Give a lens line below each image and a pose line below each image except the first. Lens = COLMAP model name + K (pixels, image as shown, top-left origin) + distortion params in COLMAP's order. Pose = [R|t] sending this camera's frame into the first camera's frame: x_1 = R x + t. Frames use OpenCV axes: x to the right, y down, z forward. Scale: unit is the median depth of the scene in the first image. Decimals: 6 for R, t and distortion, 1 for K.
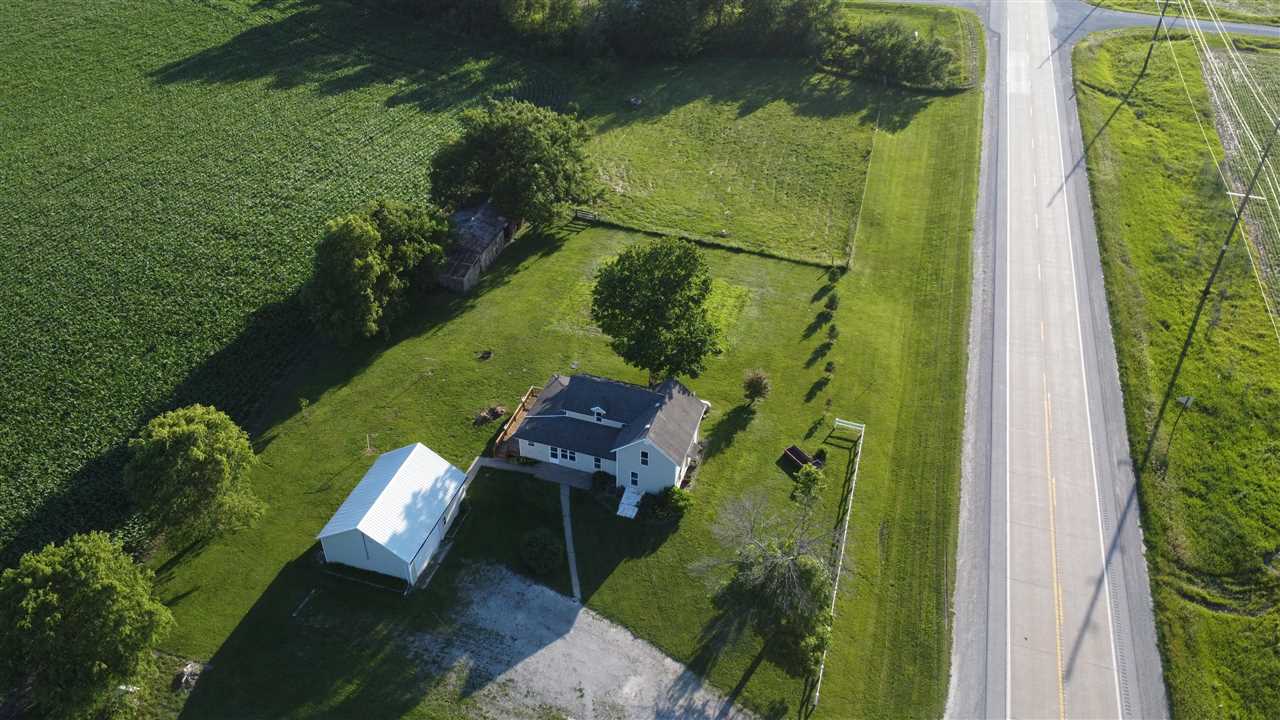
lens RADIAL K [[961.2, 0, 636.2], [0, 961.2, 356.7], [0, 0, 1]] dist [0.003029, -0.003767]
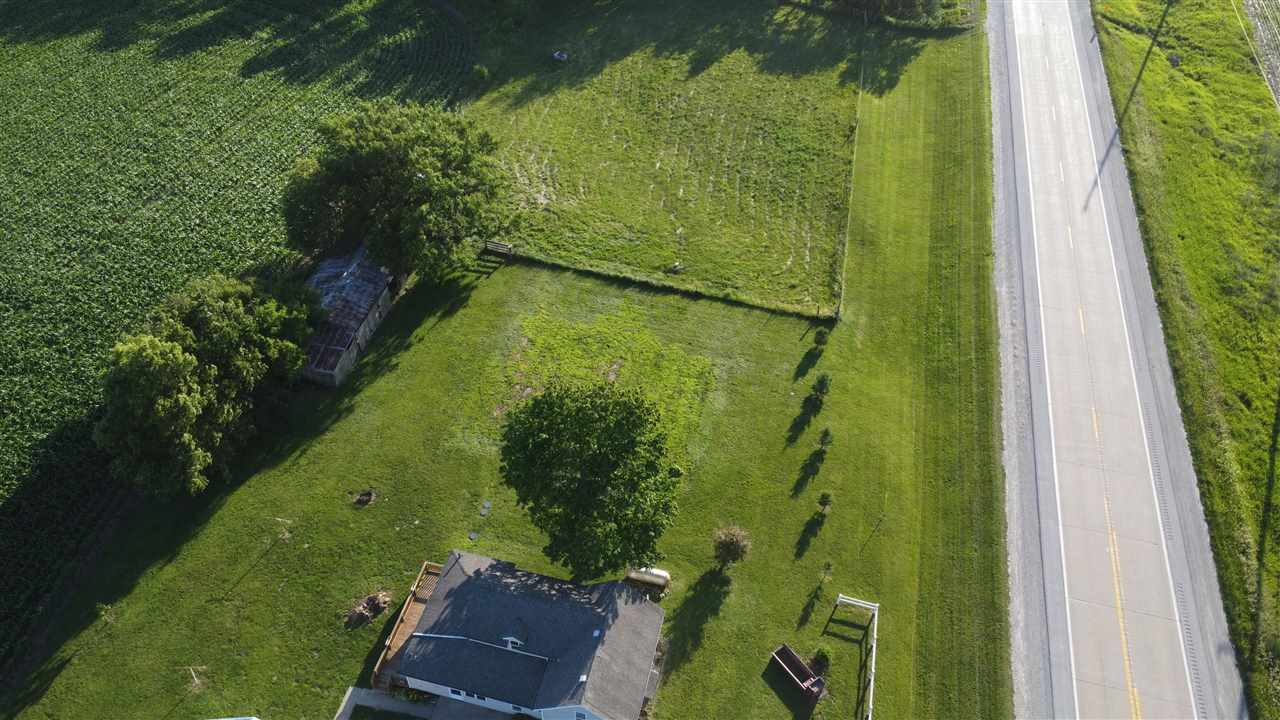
lens RADIAL K [[961.2, 0, 636.2], [0, 961.2, 356.7], [0, 0, 1]] dist [0.003029, -0.003767]
pose [[0.997922, -0.042966, 0.048026, 0.021402], [0.035837, 0.989426, 0.140545, -0.204311], [-0.053556, -0.138531, 0.988909, 0.270624]]
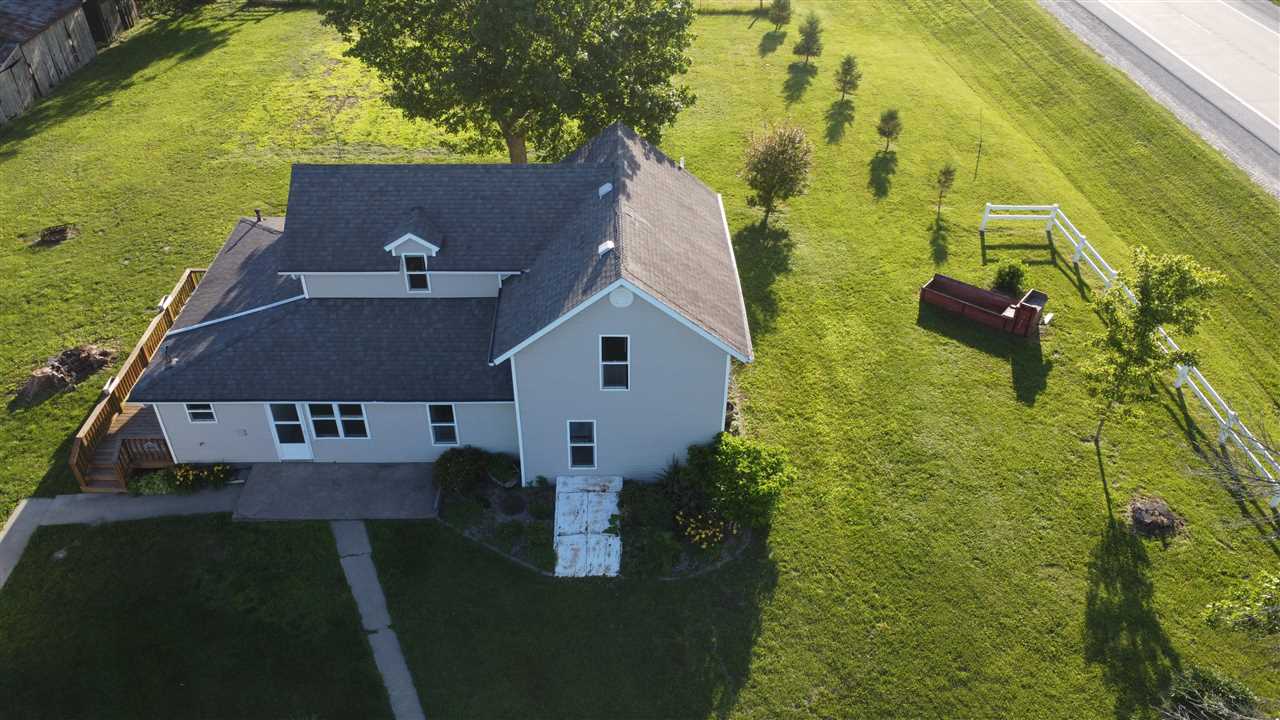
lens RADIAL K [[961.2, 0, 636.2], [0, 961.2, 356.7], [0, 0, 1]] dist [0.003029, -0.003767]
pose [[0.945461, -0.199631, 0.257392, -0.047163], [0.198846, 0.979591, 0.029352, 0.077862], [-0.257998, 0.023430, 0.965861, 0.579048]]
